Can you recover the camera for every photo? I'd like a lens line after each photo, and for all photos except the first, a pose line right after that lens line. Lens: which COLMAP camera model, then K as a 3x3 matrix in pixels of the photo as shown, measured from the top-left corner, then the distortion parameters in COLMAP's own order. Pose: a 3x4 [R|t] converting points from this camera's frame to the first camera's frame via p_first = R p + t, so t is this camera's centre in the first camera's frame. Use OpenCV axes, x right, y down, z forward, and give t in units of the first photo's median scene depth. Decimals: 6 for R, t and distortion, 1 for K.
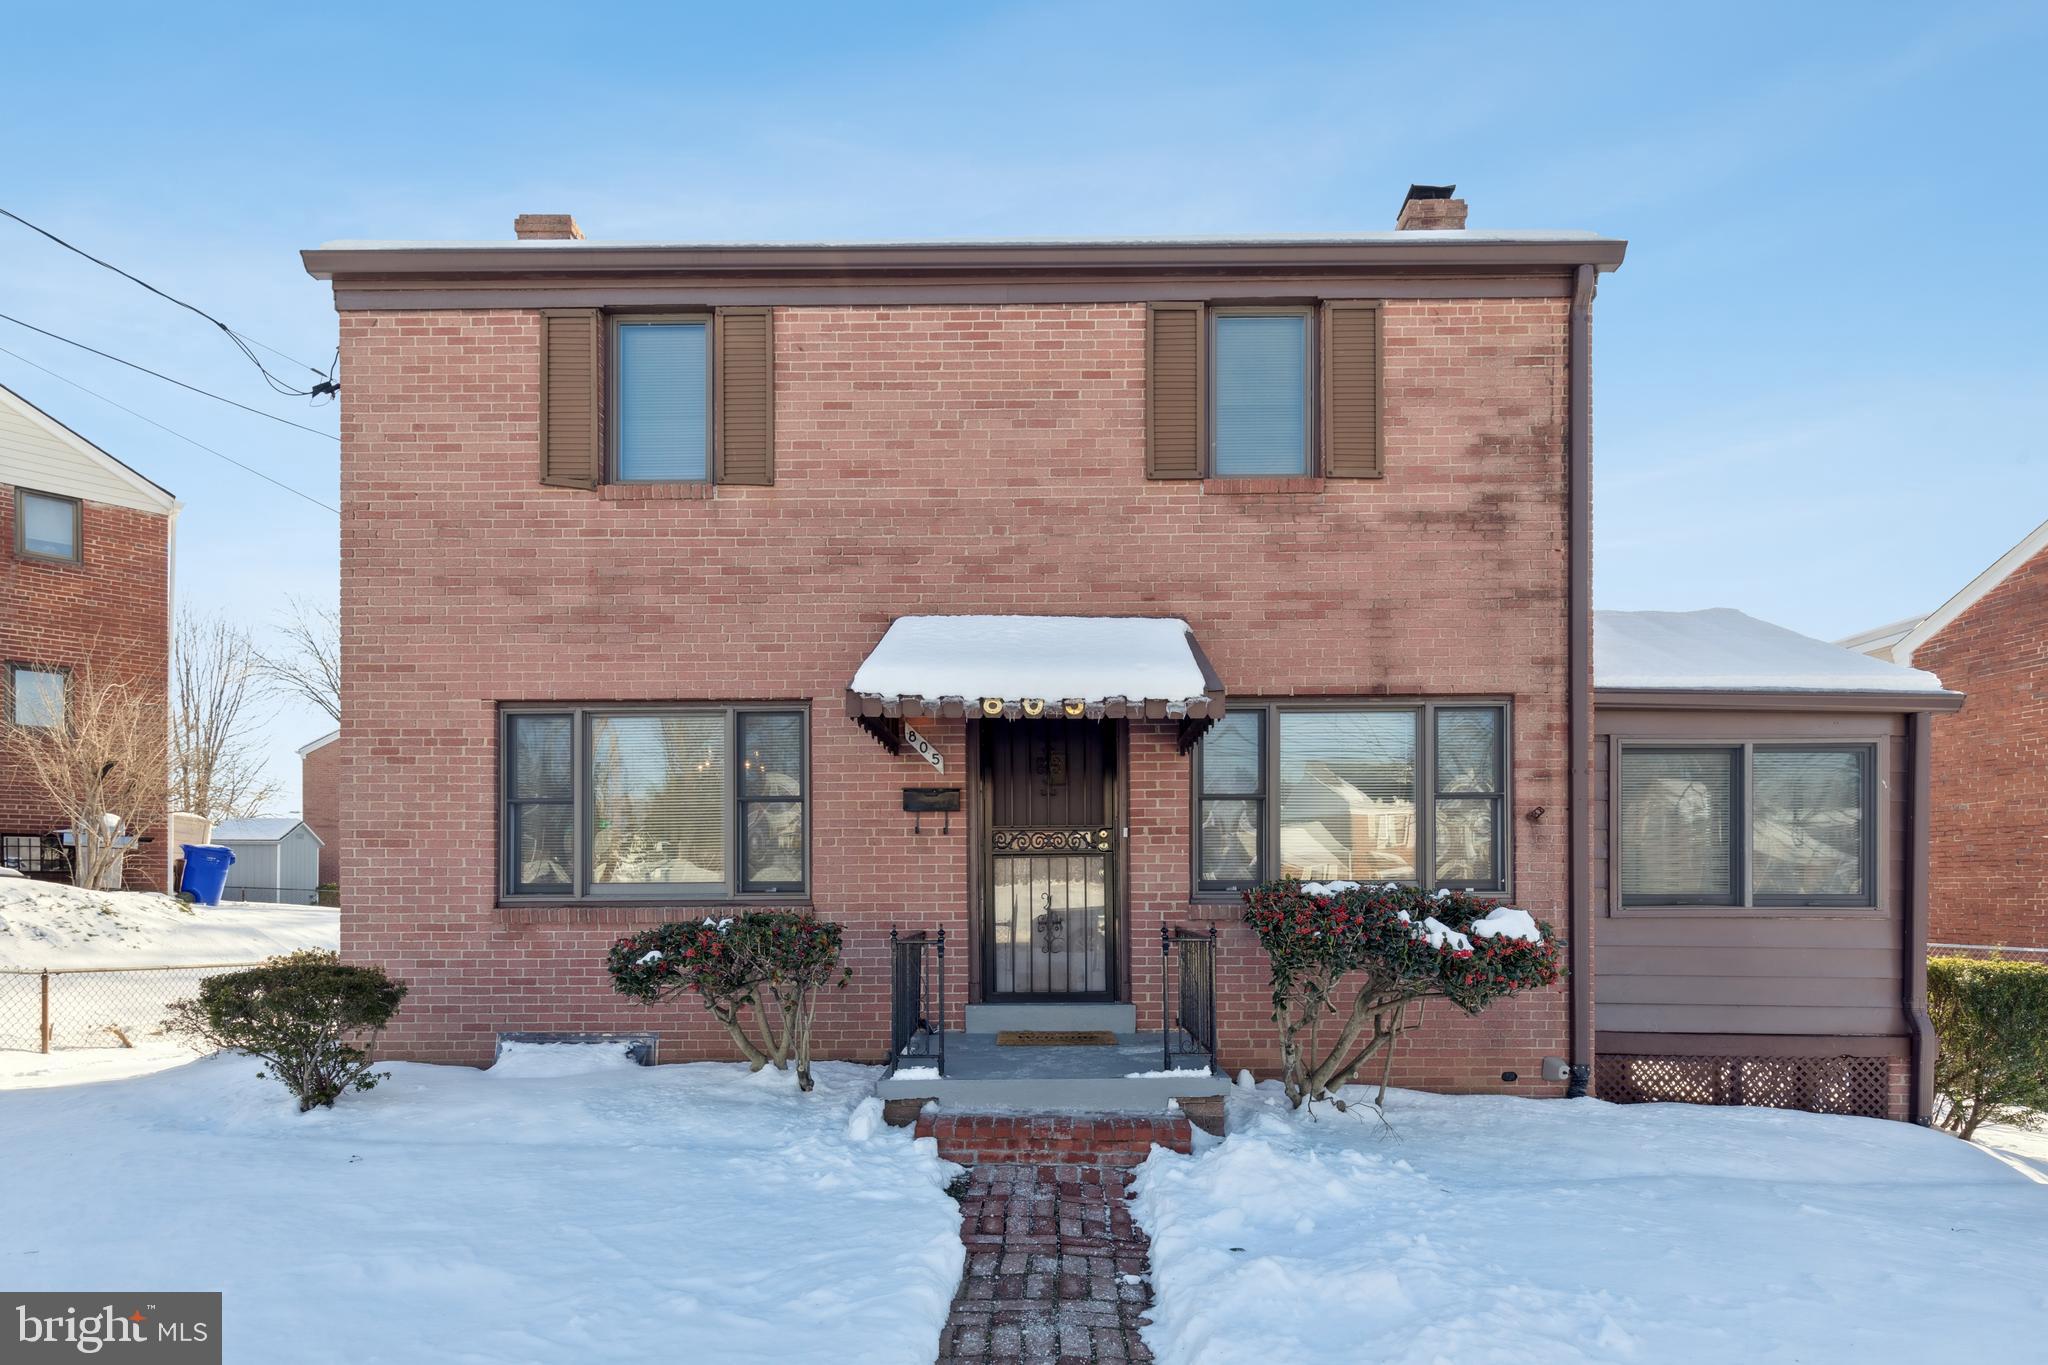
lens RADIAL K [[952.8, 0, 1024.2], [0, 952.8, 658.2], [0, 0, 1]] dist [0.010892, -0.001240]
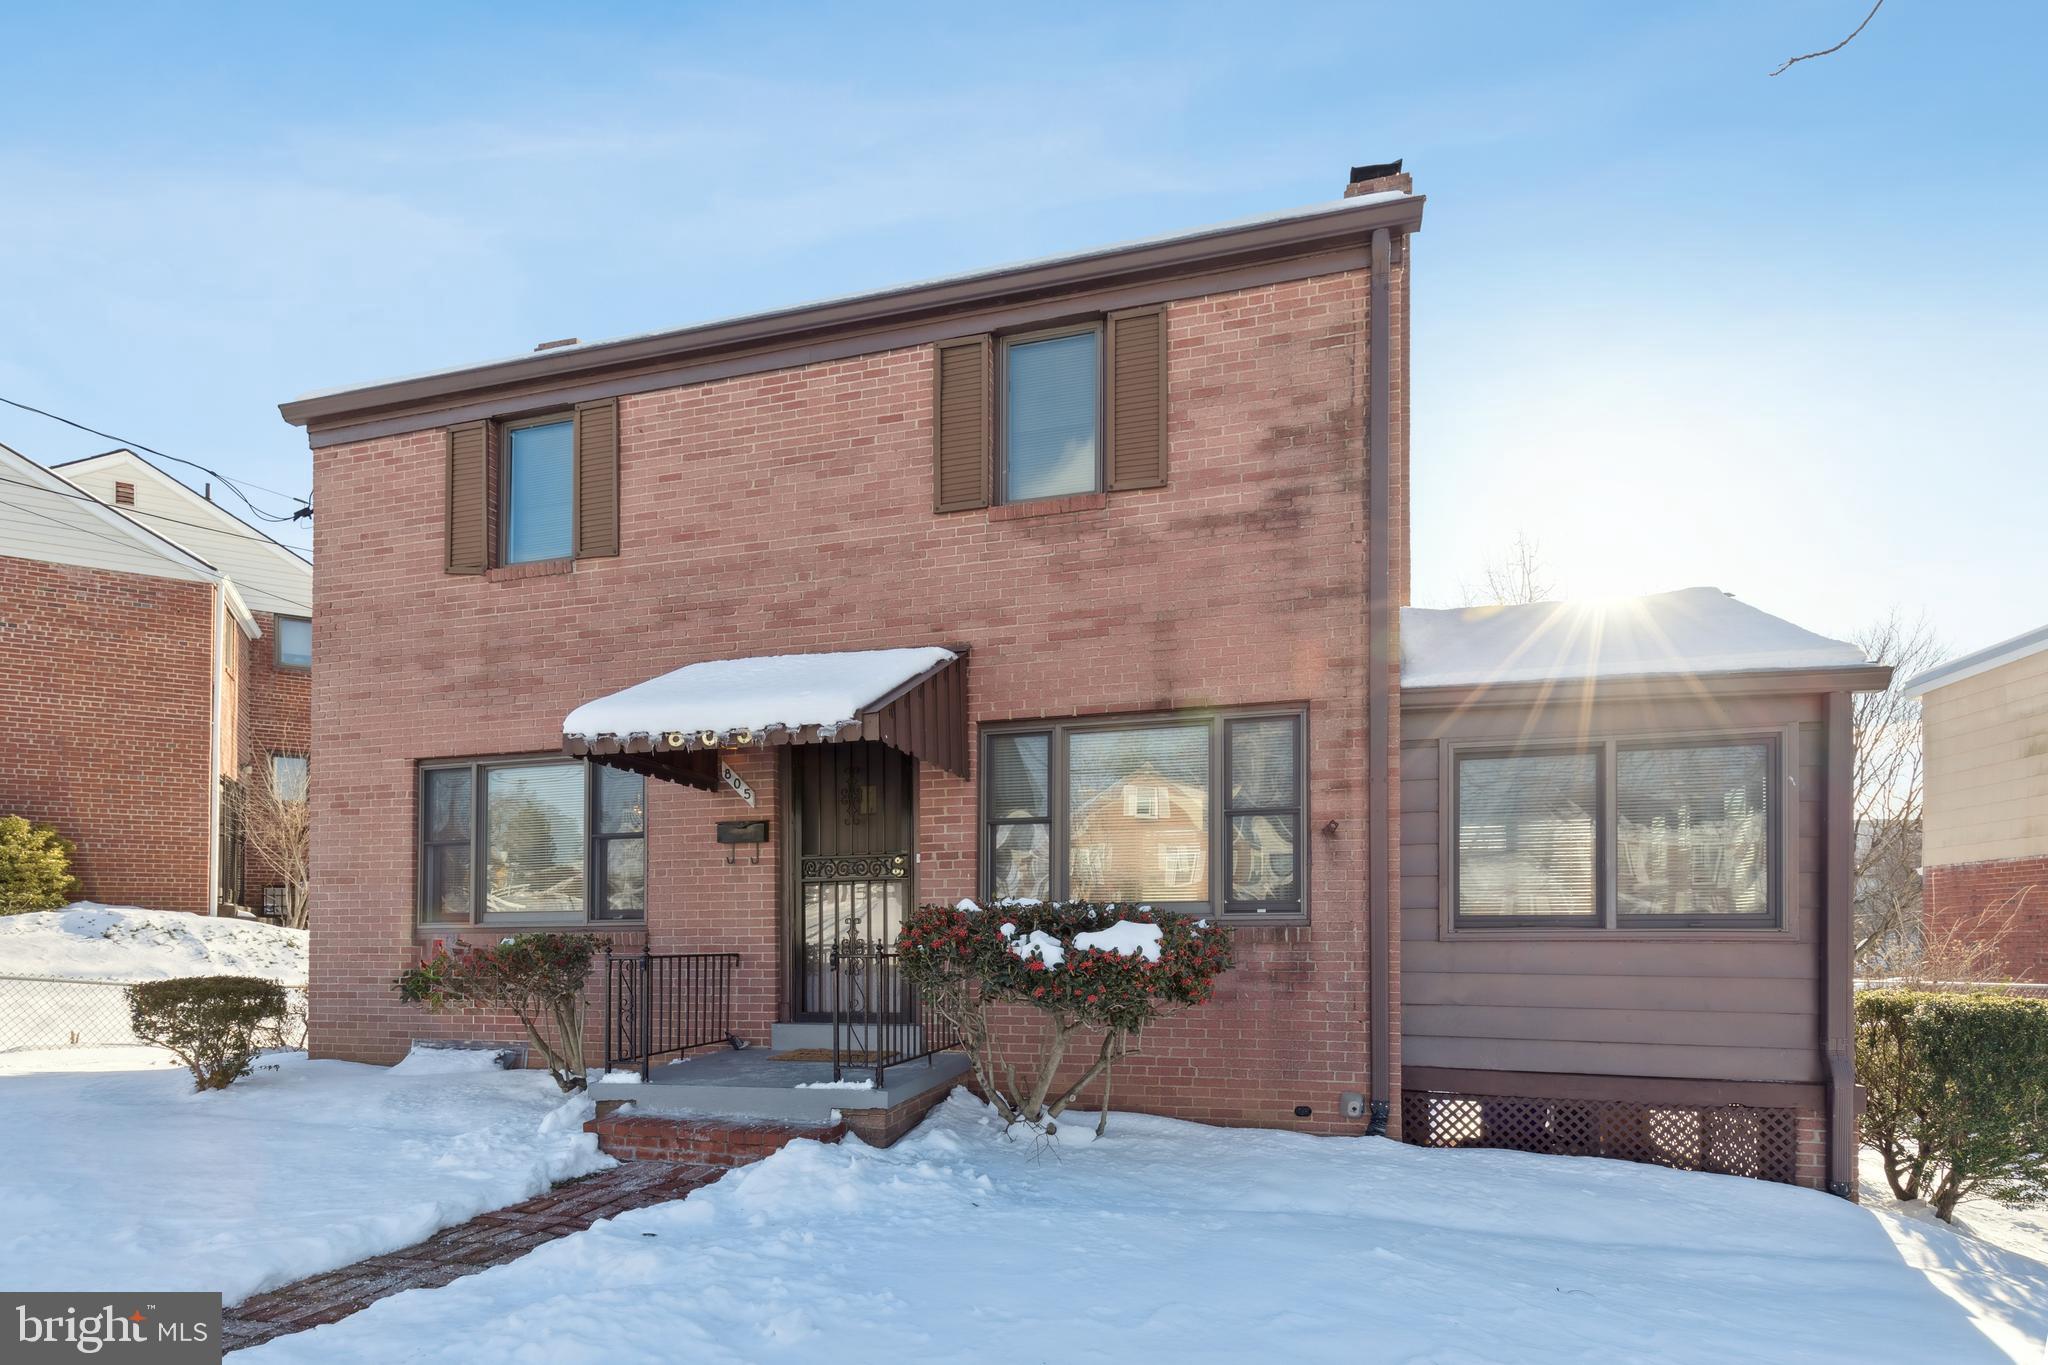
lens RADIAL K [[941.2, 0, 1021.6], [0, 941.2, 697.3], [0, 0, 1]] dist [0.010700, -0.000738]
pose [[0.968936, -0.062798, -0.239206, 0.453881], [0.059946, 0.998017, -0.019185, 0.034779], [0.239937, 0.004250, 0.970779, 0.040672]]
